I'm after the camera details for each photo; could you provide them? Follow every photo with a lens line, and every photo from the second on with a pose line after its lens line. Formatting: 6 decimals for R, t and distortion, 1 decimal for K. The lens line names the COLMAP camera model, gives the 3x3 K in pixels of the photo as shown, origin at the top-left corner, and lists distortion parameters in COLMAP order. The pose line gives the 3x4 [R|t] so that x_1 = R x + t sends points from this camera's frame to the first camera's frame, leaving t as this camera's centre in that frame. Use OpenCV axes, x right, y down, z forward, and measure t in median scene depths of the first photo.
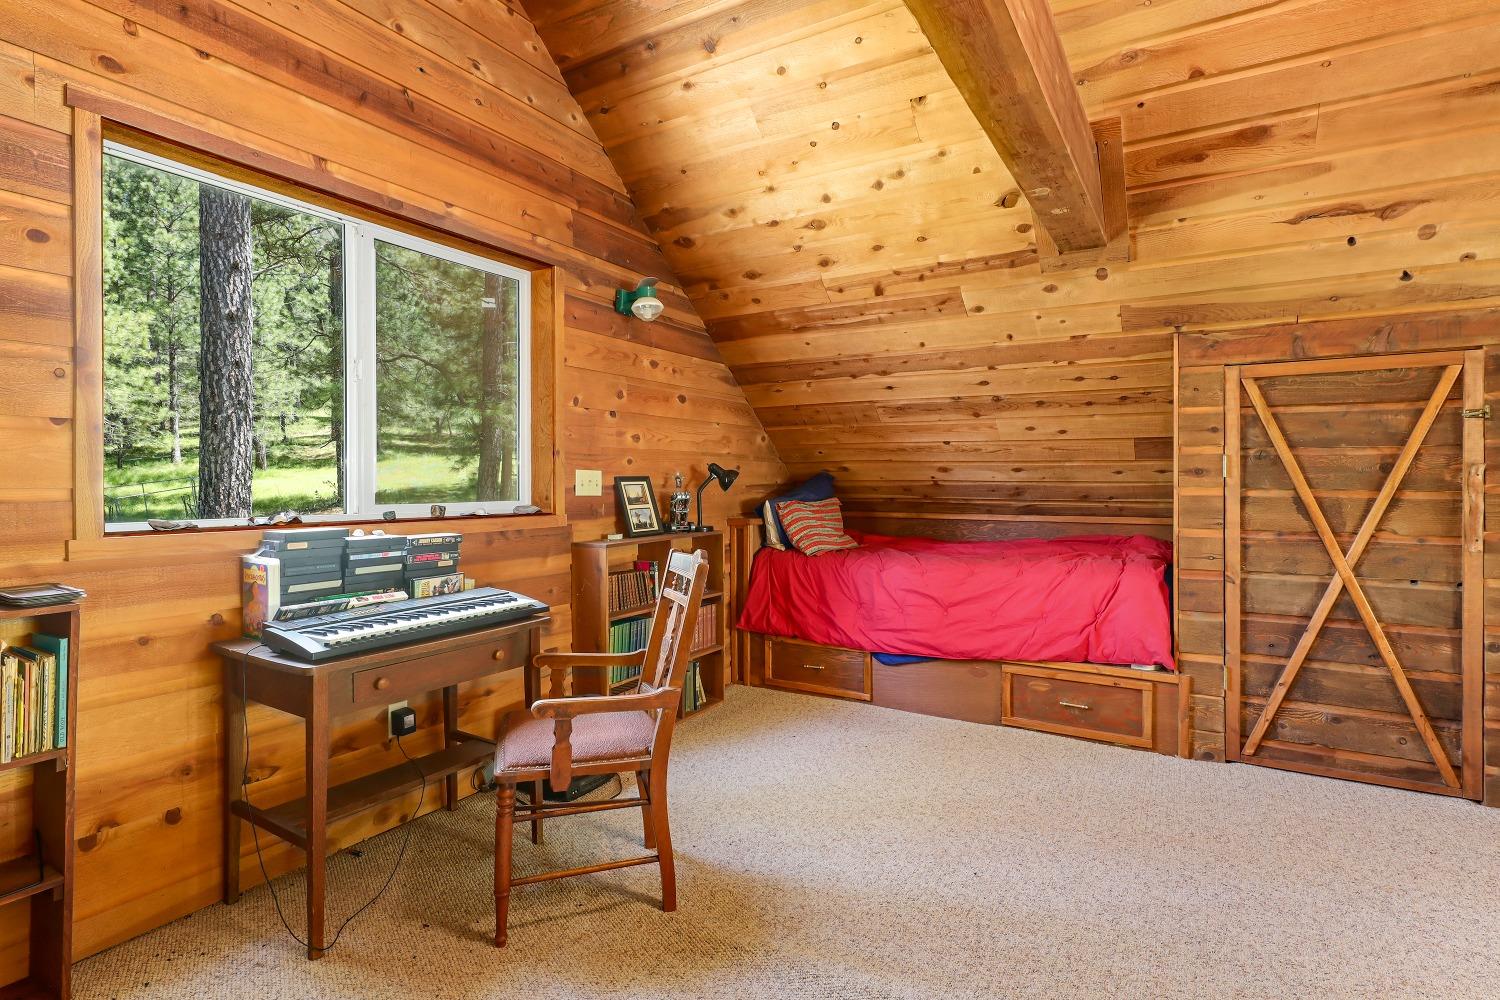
lens RADIAL K [[738.6, 0, 738.1], [0, 738.6, 500.7], [0, 0, 1]] dist [-0.000385, -0.001651]
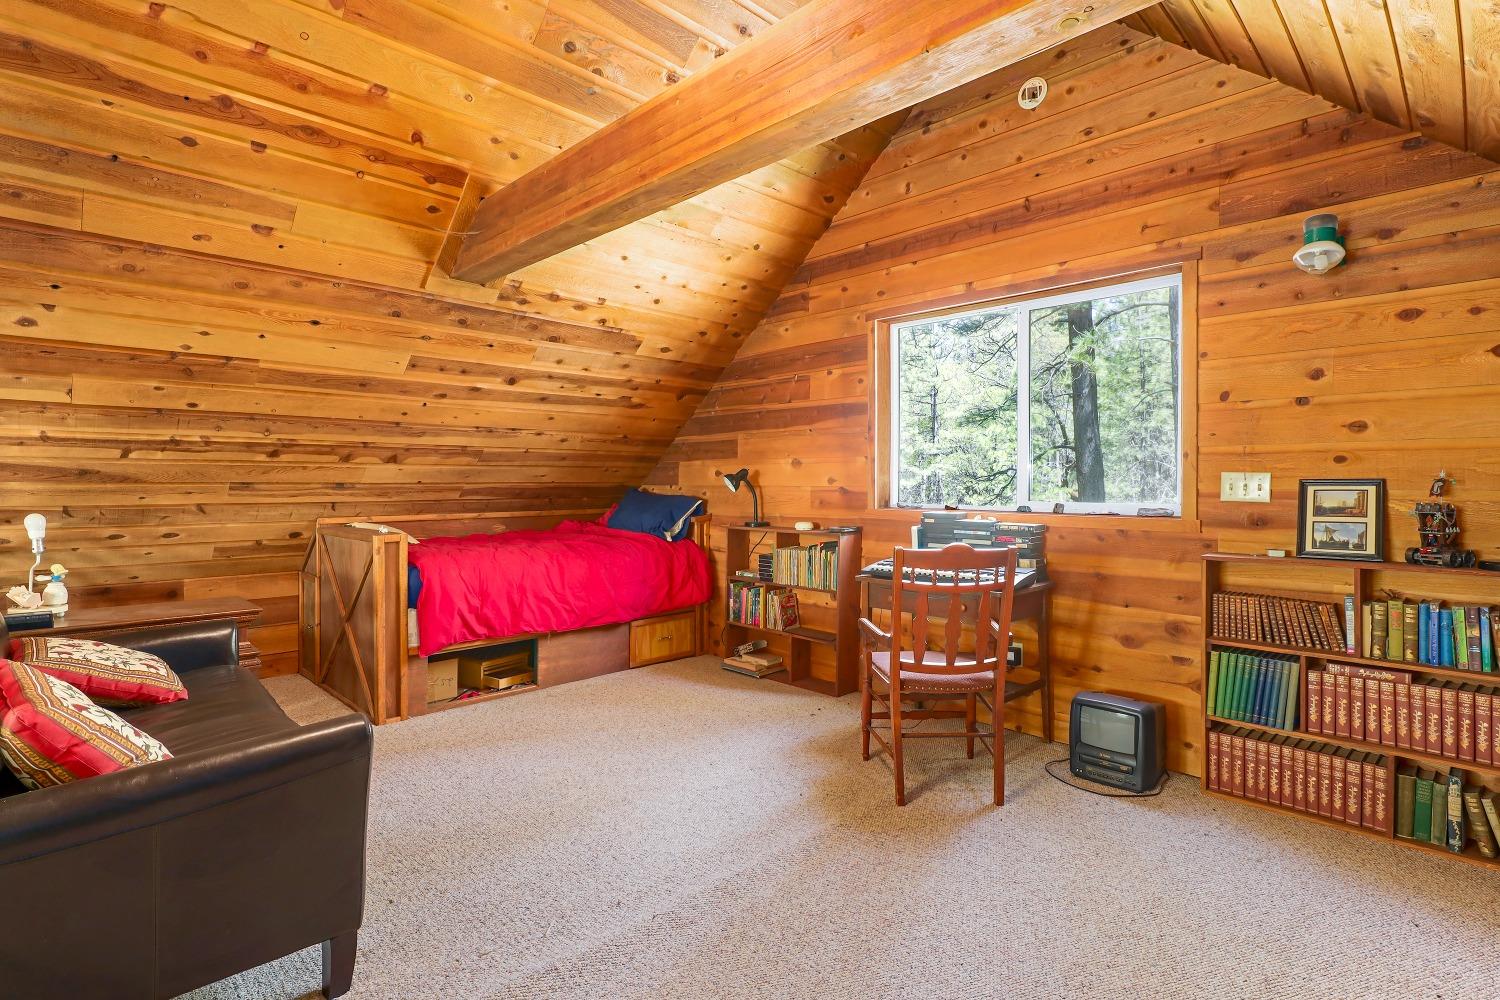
lens RADIAL K [[738.6, 0, 738.1], [0, 738.6, 500.7], [0, 0, 1]] dist [-0.000385, -0.001651]
pose [[-0.235460, 0.024445, -0.971577, 0.744758], [-0.027215, 0.999126, 0.031733, -0.018450], [0.971503, 0.033913, -0.234589, 0.598035]]
